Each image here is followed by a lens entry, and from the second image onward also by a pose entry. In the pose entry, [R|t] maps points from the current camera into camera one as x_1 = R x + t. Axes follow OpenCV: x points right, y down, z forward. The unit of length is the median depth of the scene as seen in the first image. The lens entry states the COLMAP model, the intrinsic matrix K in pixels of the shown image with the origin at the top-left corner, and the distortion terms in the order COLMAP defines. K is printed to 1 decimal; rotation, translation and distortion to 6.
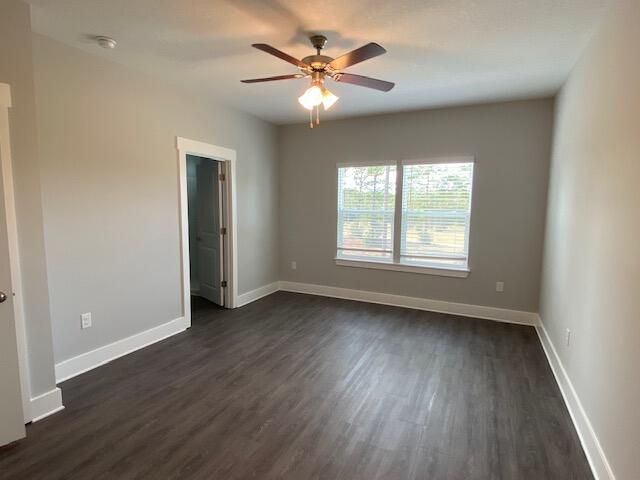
lens RADIAL K [[348.1, 0, 320.0], [0, 348.1, 240.0], [0, 0, 1]] dist [0.060206, -0.057462]
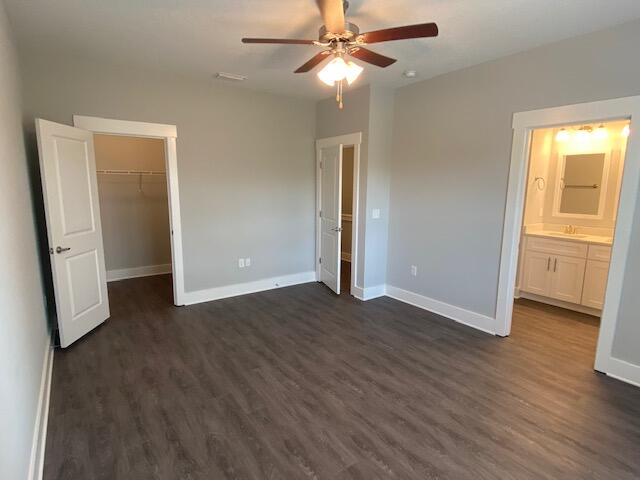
lens RADIAL K [[348.1, 0, 320.0], [0, 348.1, 240.0], [0, 0, 1]] dist [0.060206, -0.057462]
pose [[-0.500413, 0.126345, -0.856519, 0.825782], [-0.106482, 0.972803, 0.205709, -0.165902], [0.859214, 0.194143, -0.473349, 1.443856]]
